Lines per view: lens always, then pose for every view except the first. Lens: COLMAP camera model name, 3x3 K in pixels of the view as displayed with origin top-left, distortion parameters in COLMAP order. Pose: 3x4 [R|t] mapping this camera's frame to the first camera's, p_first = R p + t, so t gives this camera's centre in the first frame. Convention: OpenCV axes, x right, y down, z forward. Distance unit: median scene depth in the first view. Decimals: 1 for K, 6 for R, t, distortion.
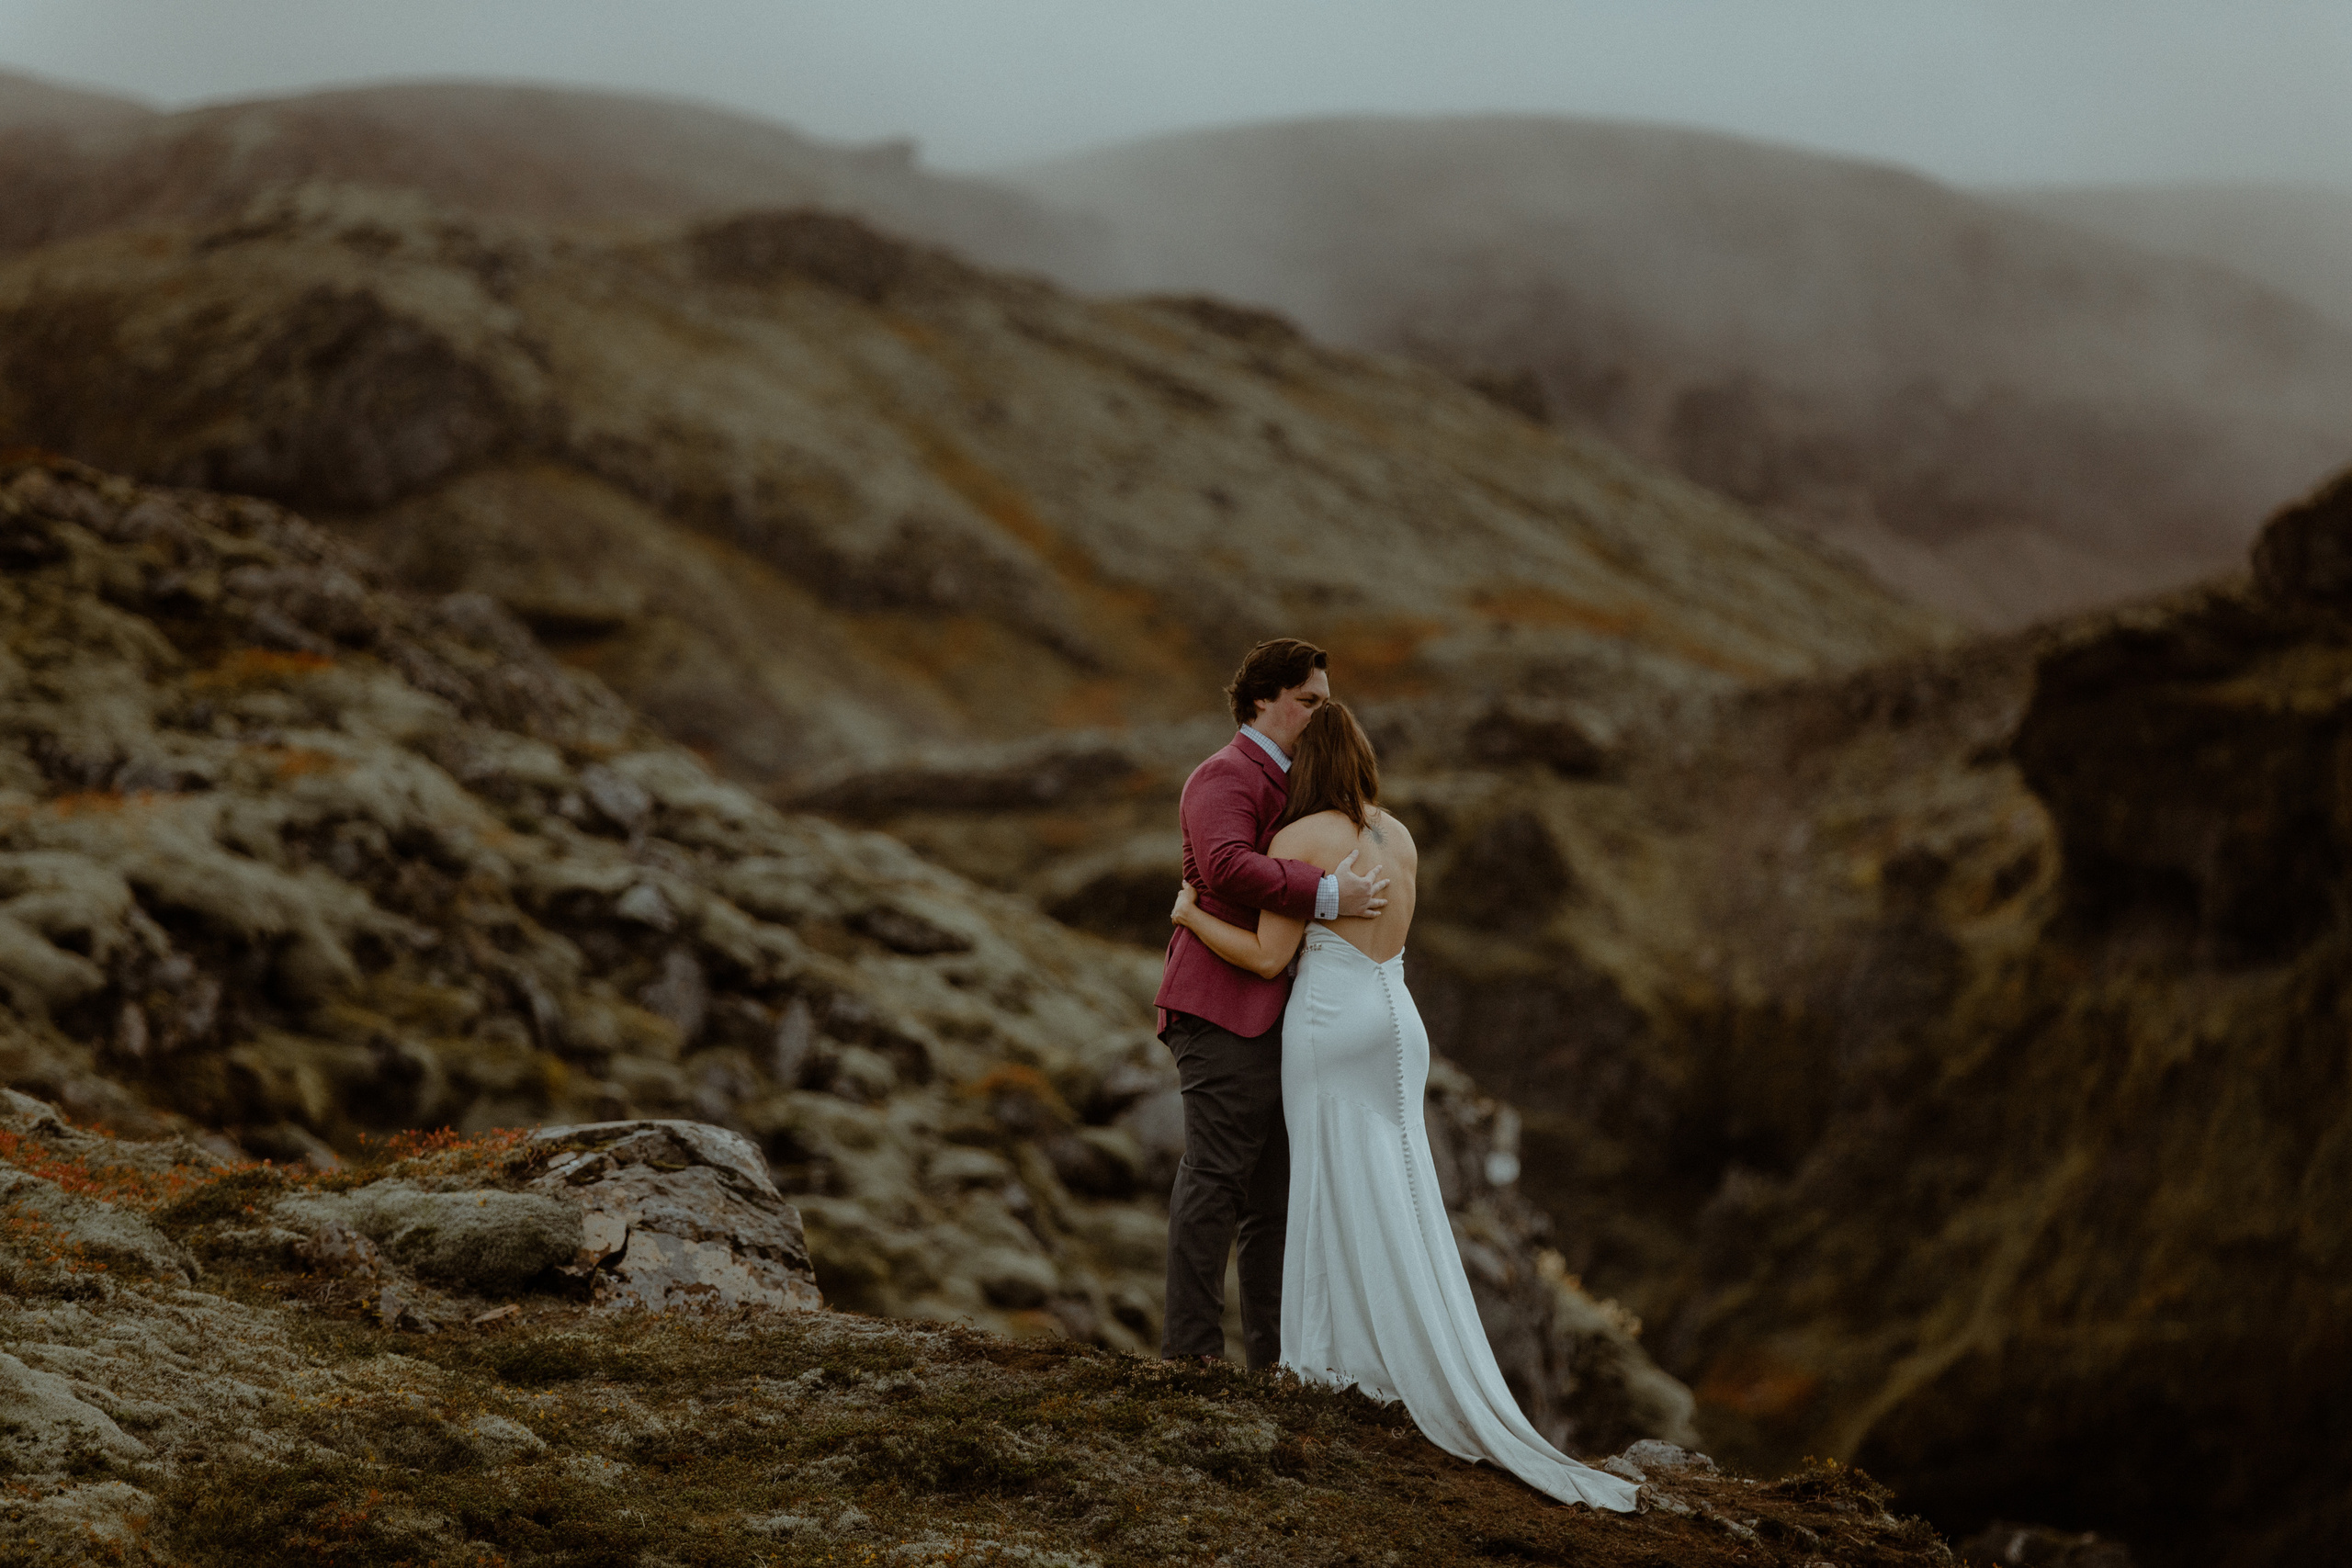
lens RADIAL K [[12620.5, 0, 1155.3], [0, 12620.5, 781.5], [0, 0, 1]] dist [-0.166665, 0.000000]
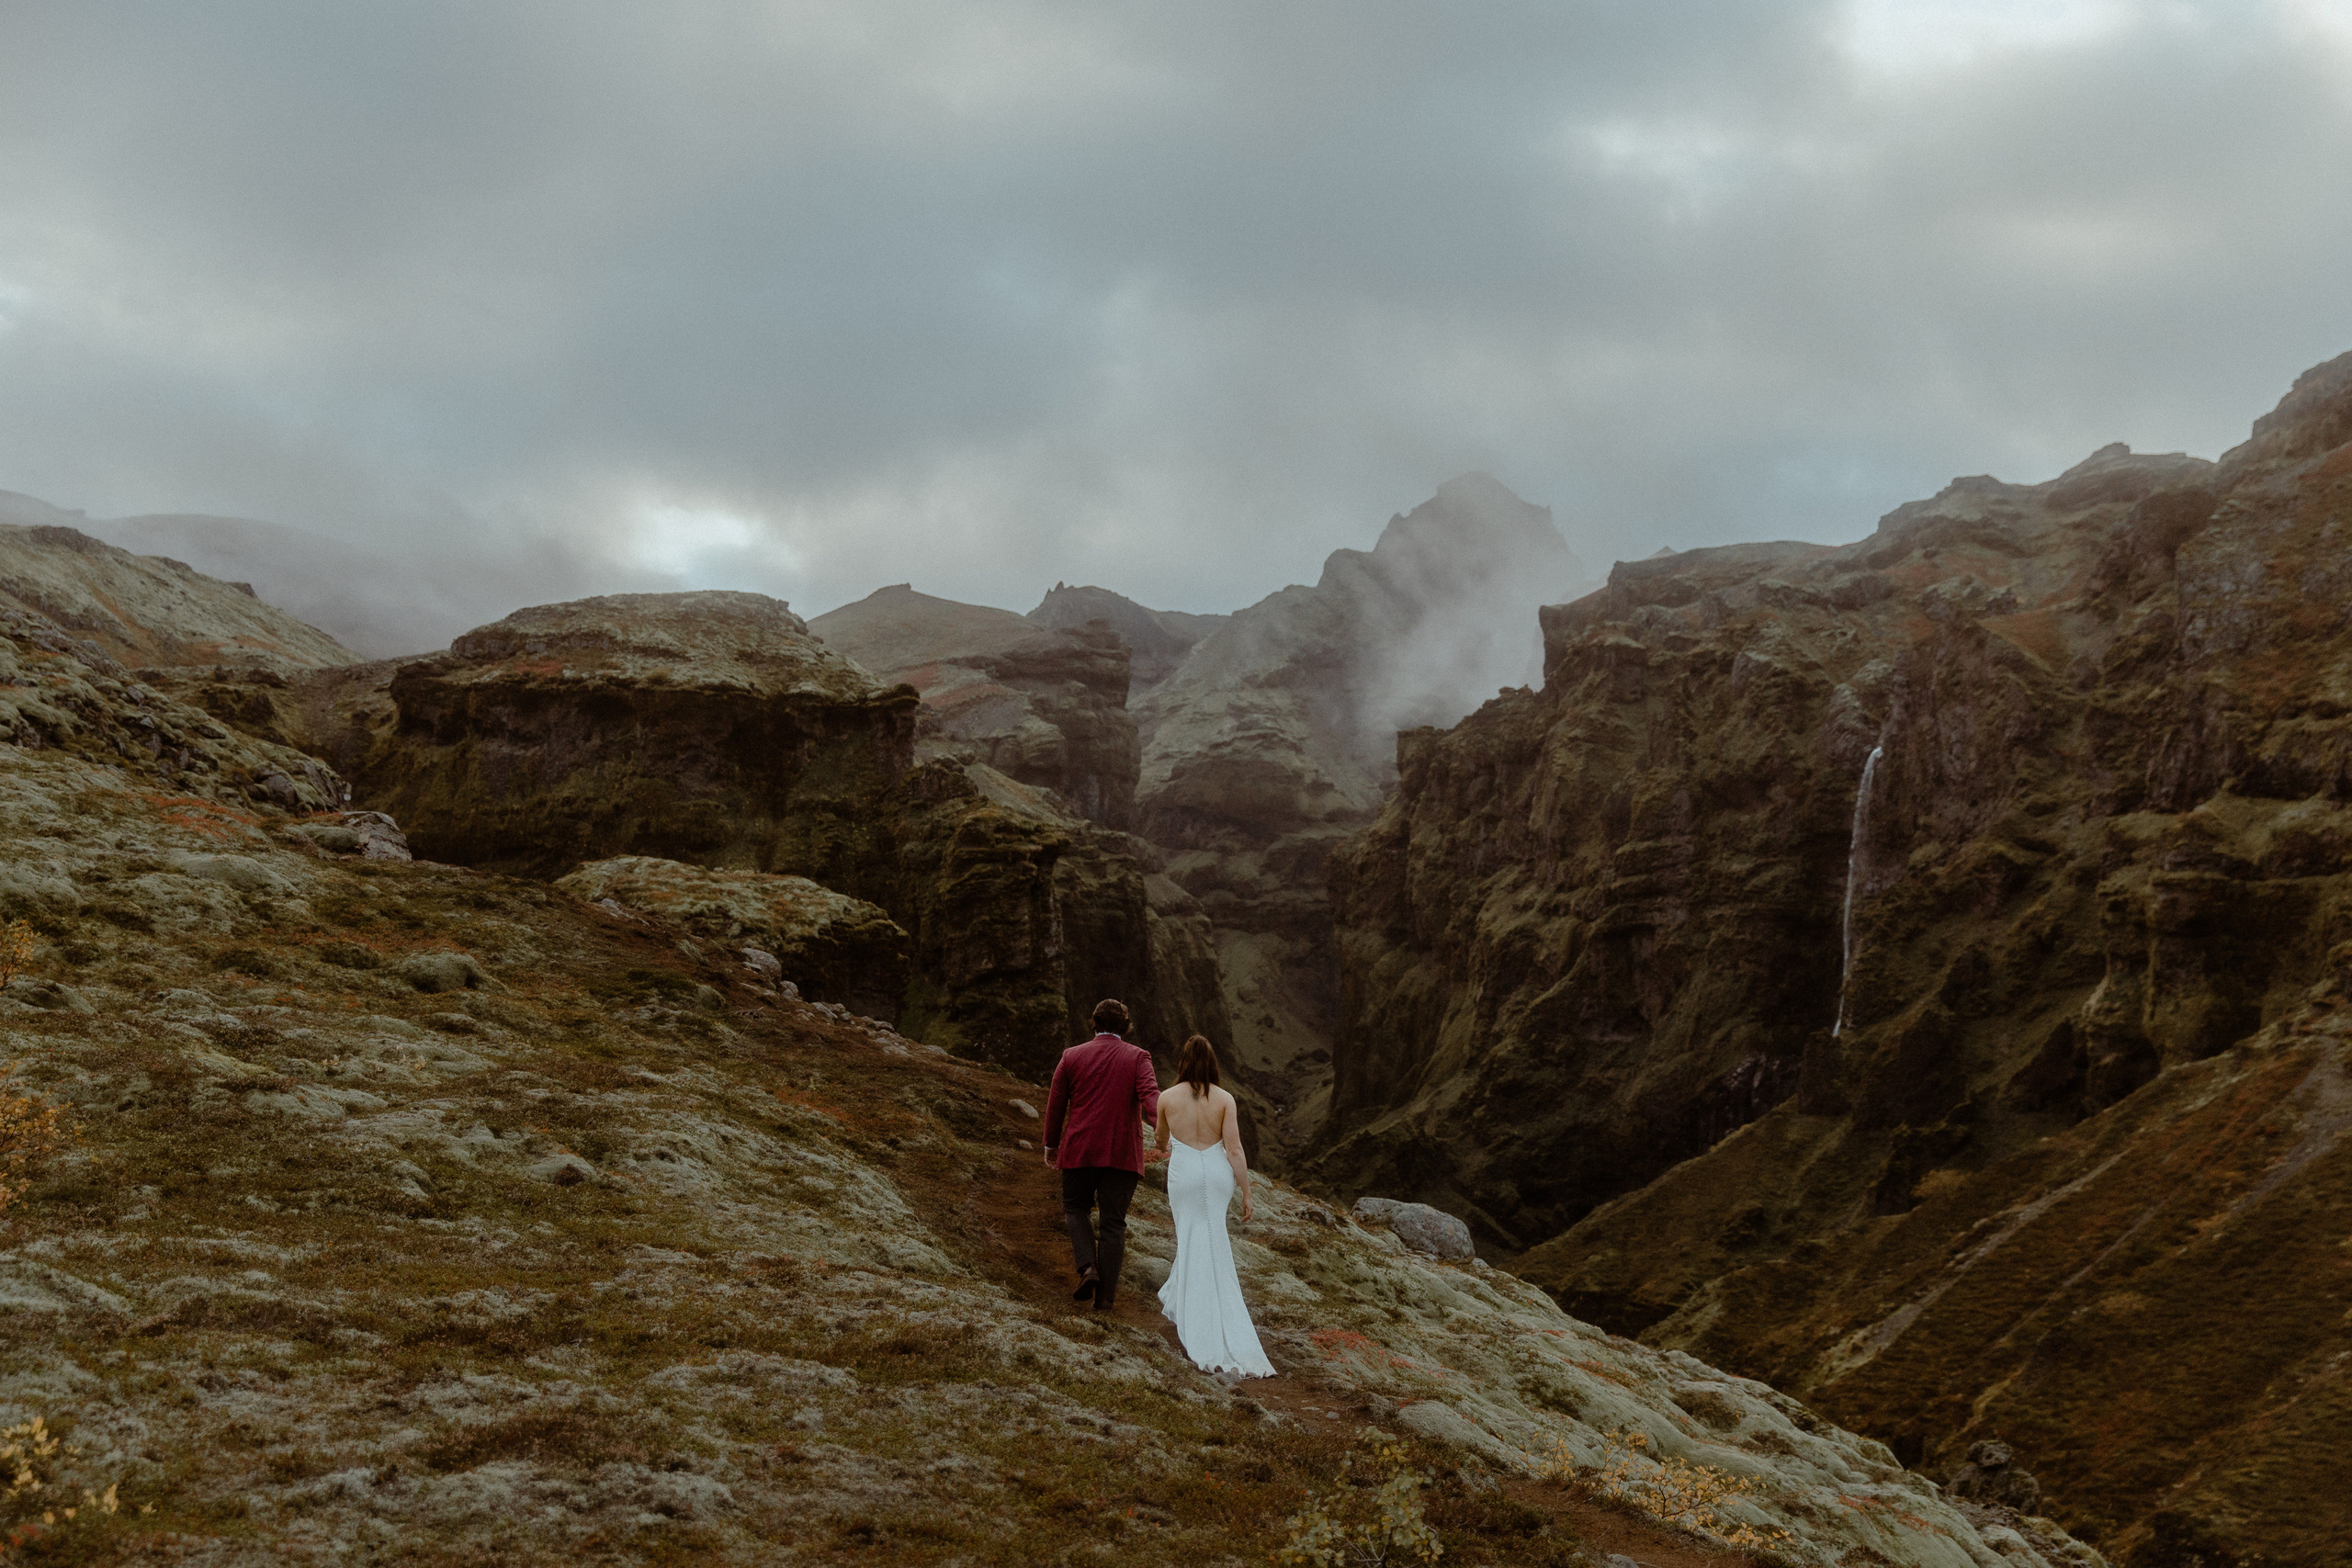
lens RADIAL K [[2976.7, 0, 1178.1], [0, 2976.7, 798.5], [0, 0, 1]] dist [0.003079, 0.000000]
pose [[0.933022, 0.060845, 0.354637, -0.066388], [-0.072301, 0.997199, 0.019131, -0.007762], [-0.352480, -0.043490, 0.934808, -0.018435]]
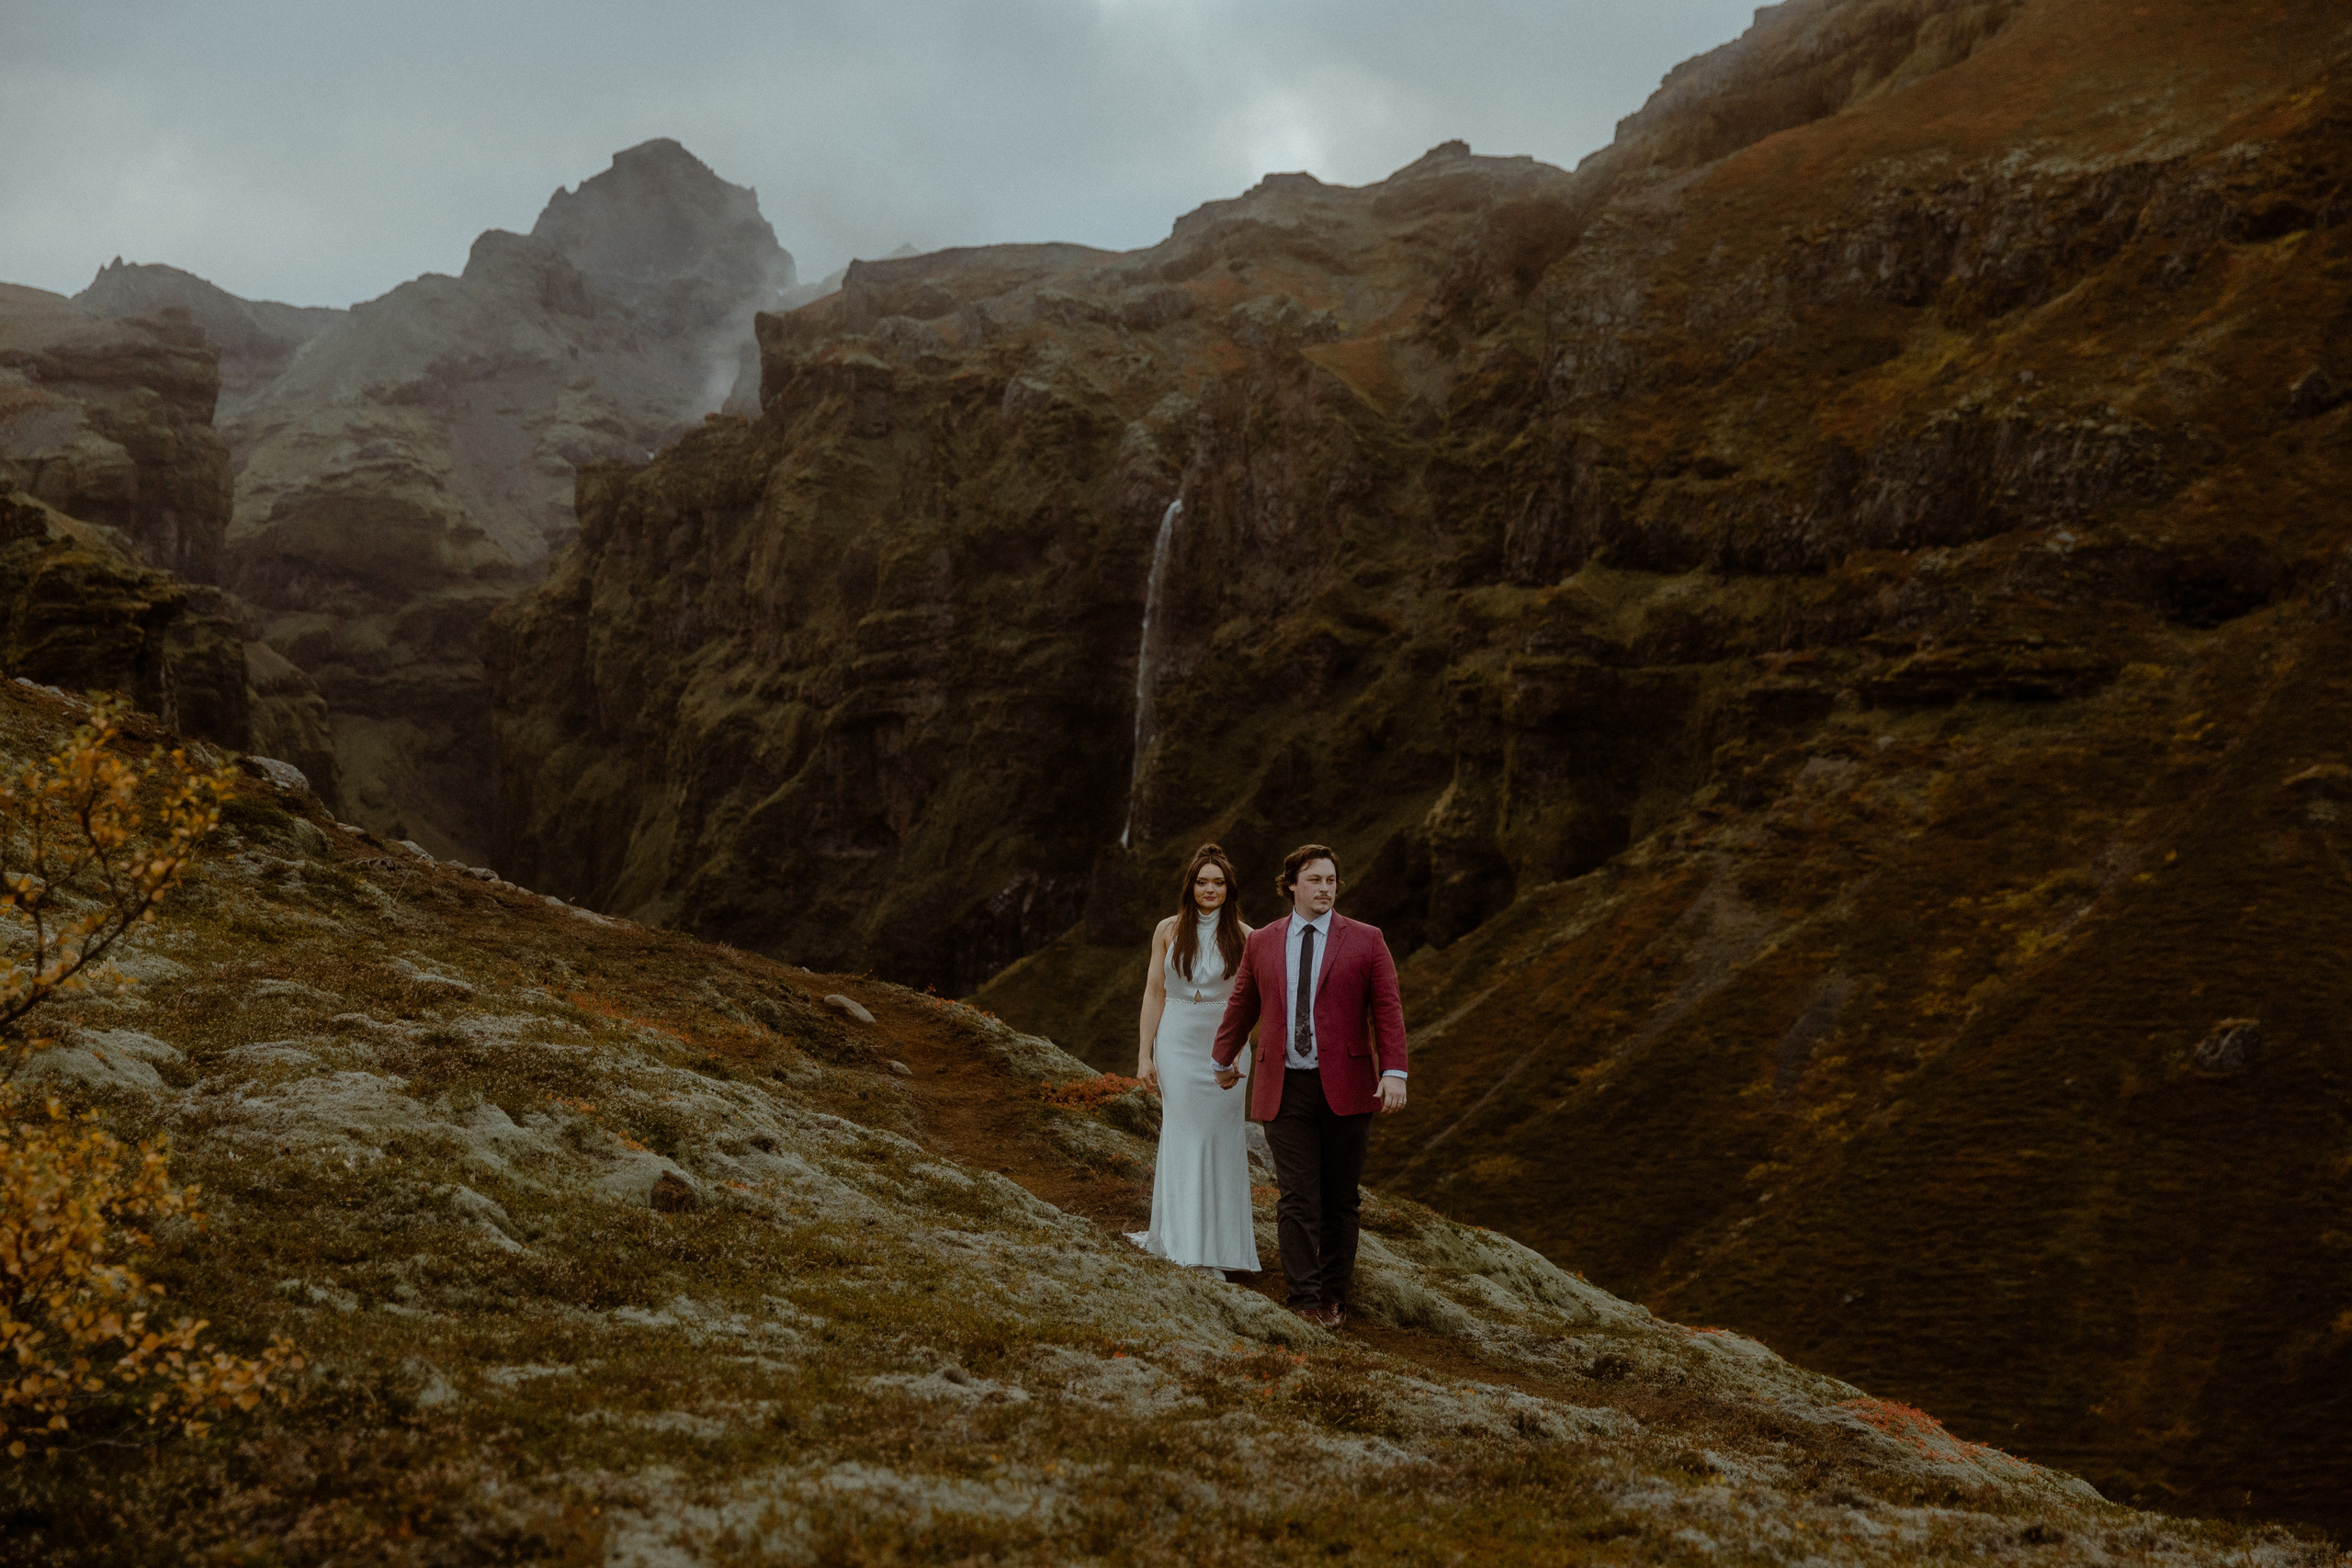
lens RADIAL K [[3598.3, 0, 1170.7], [0, 3598.3, 817.2], [0, 0, 1]] dist [0.010106, 0.000000]
pose [[0.801877, 0.035360, 0.596442, -0.107217], [-0.094630, 0.993164, 0.068345, 0.001682], [-0.589947, -0.111246, 0.799741, 0.090539]]
